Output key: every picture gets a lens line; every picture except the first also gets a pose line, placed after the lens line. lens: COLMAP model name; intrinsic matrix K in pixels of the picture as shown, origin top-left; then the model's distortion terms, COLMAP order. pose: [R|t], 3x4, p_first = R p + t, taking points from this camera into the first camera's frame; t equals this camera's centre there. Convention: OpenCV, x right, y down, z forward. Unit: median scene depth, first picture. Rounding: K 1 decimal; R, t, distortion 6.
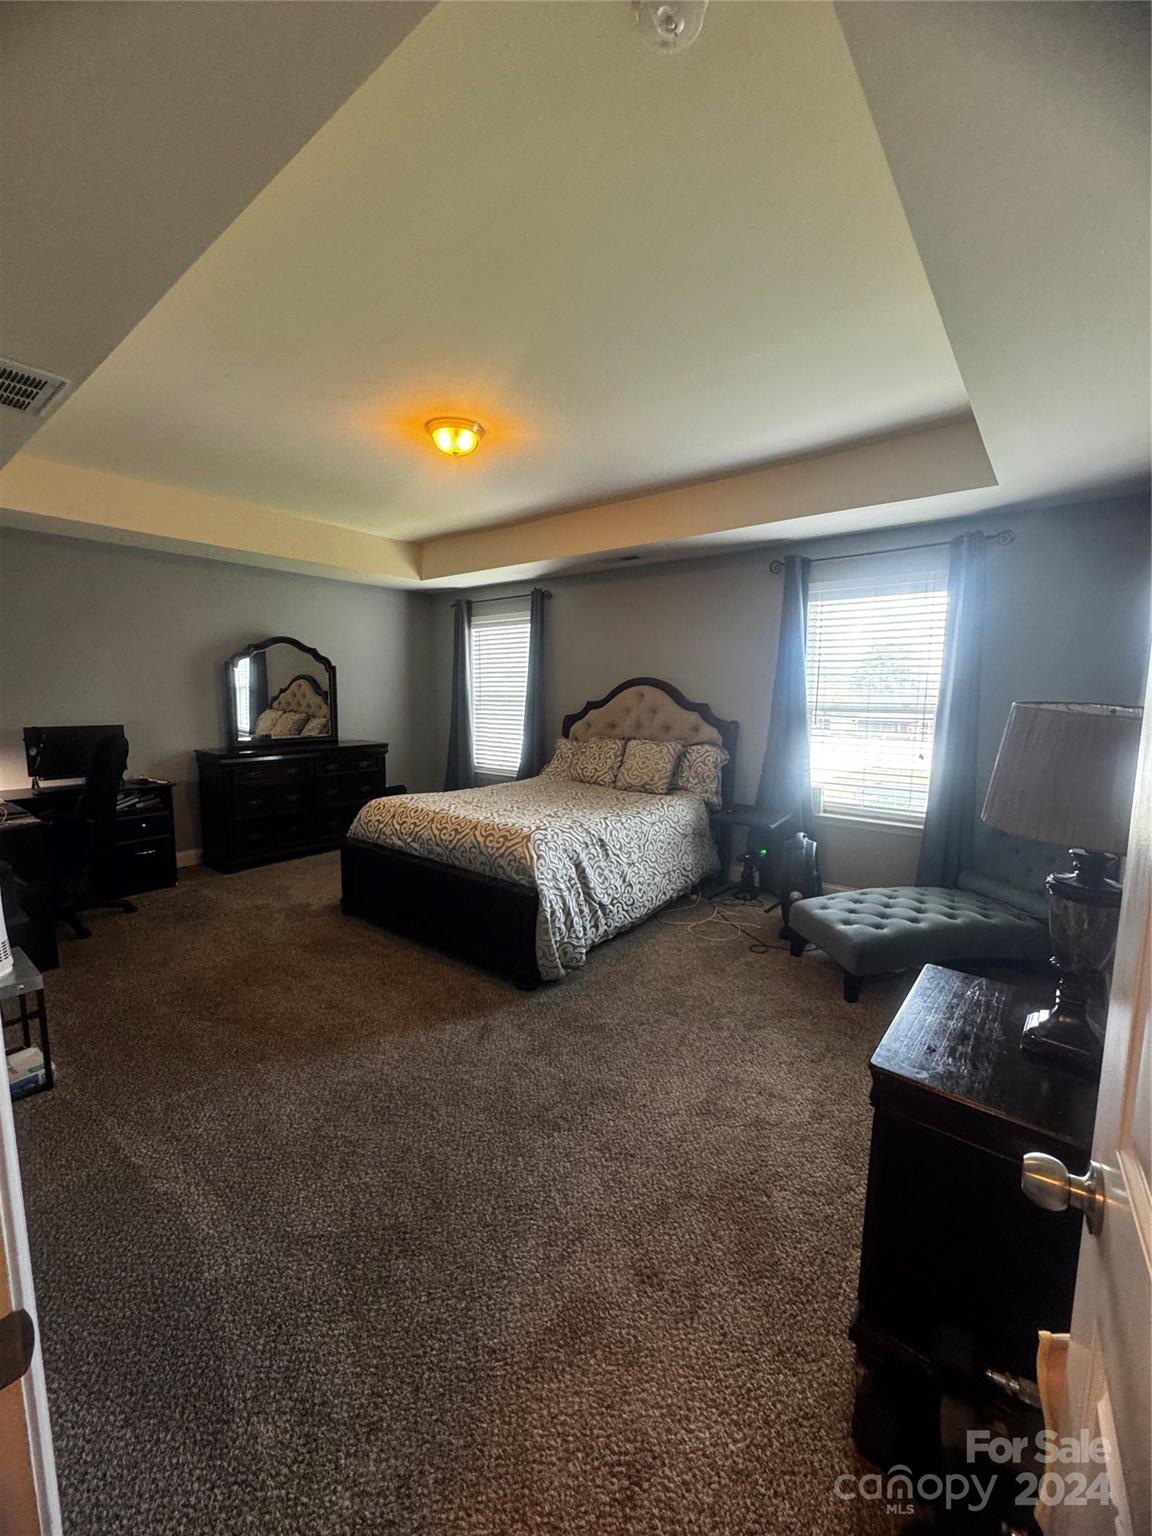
lens RADIAL K [[610.2, 0, 576.7], [0, 610.2, 764.0], [0, 0, 1]] dist [-0.000885, -0.002346]
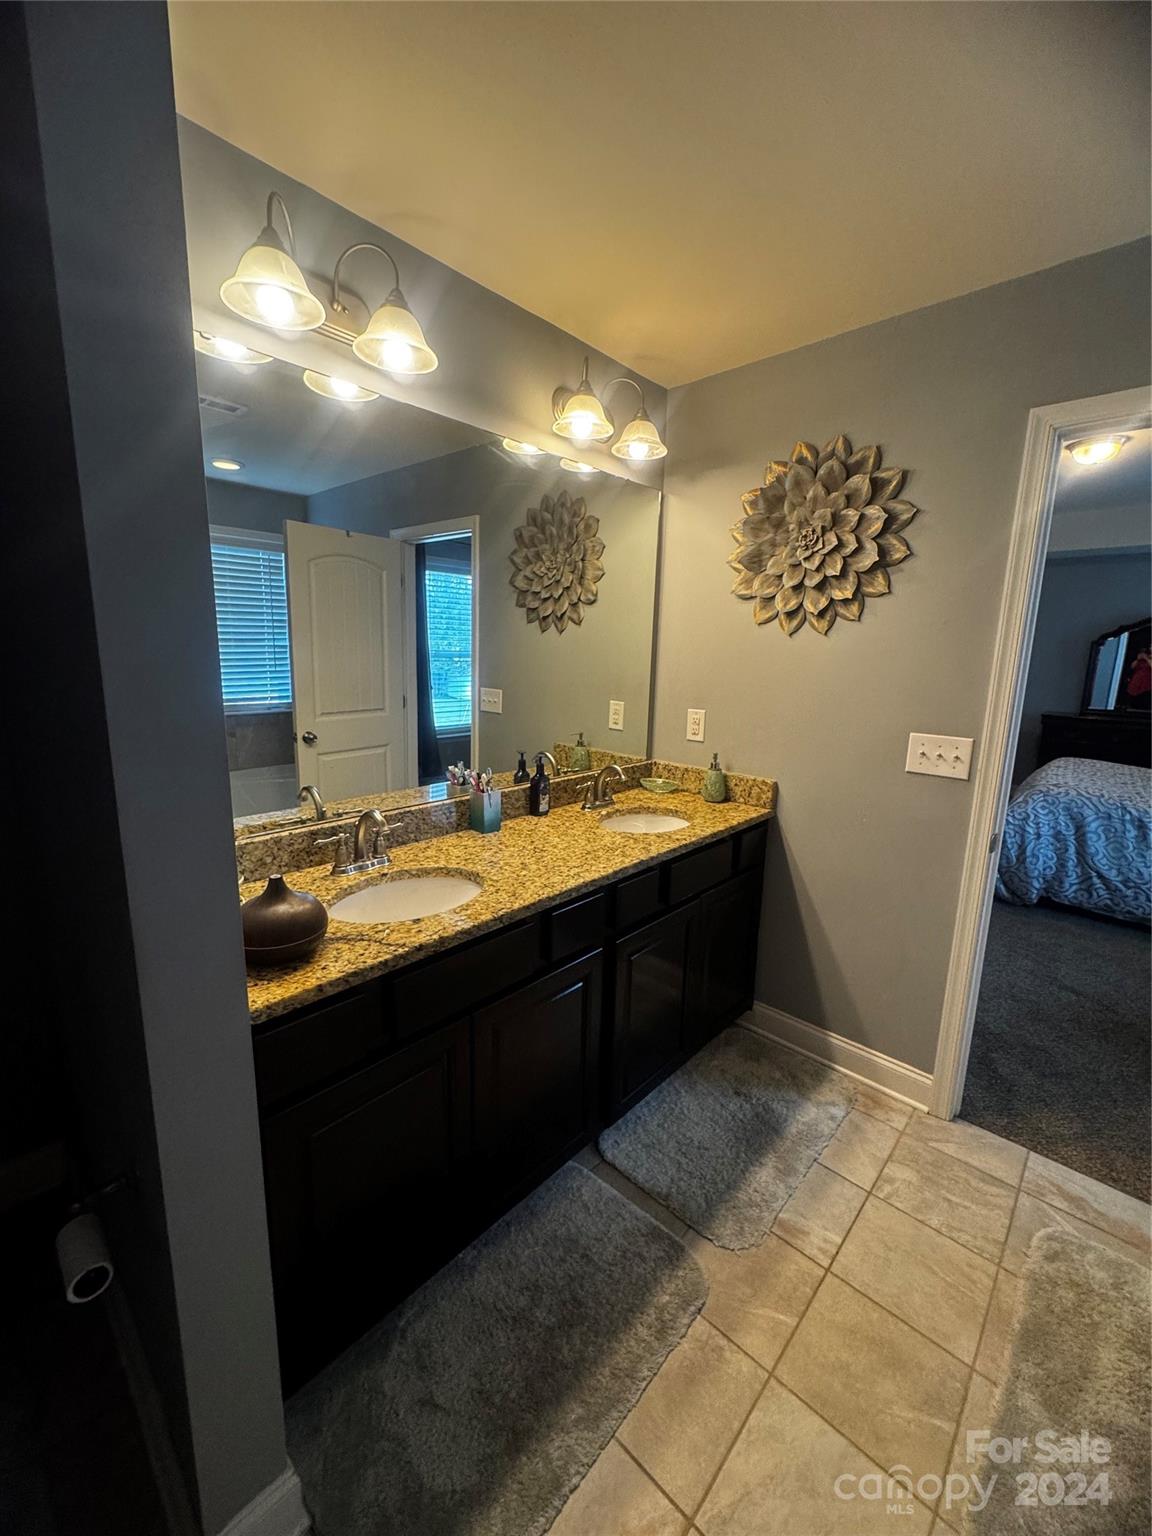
lens RADIAL K [[620.4, 0, 576.0], [0, 620.4, 768.0], [0, 0, 1]] dist [0.000413, 0.000133]
pose [[-0.067402, 0.184018, -0.980609, 1.082534], [-0.140293, 0.971331, 0.191920, -0.021995], [0.987813, 0.150509, -0.039654, 0.136418]]
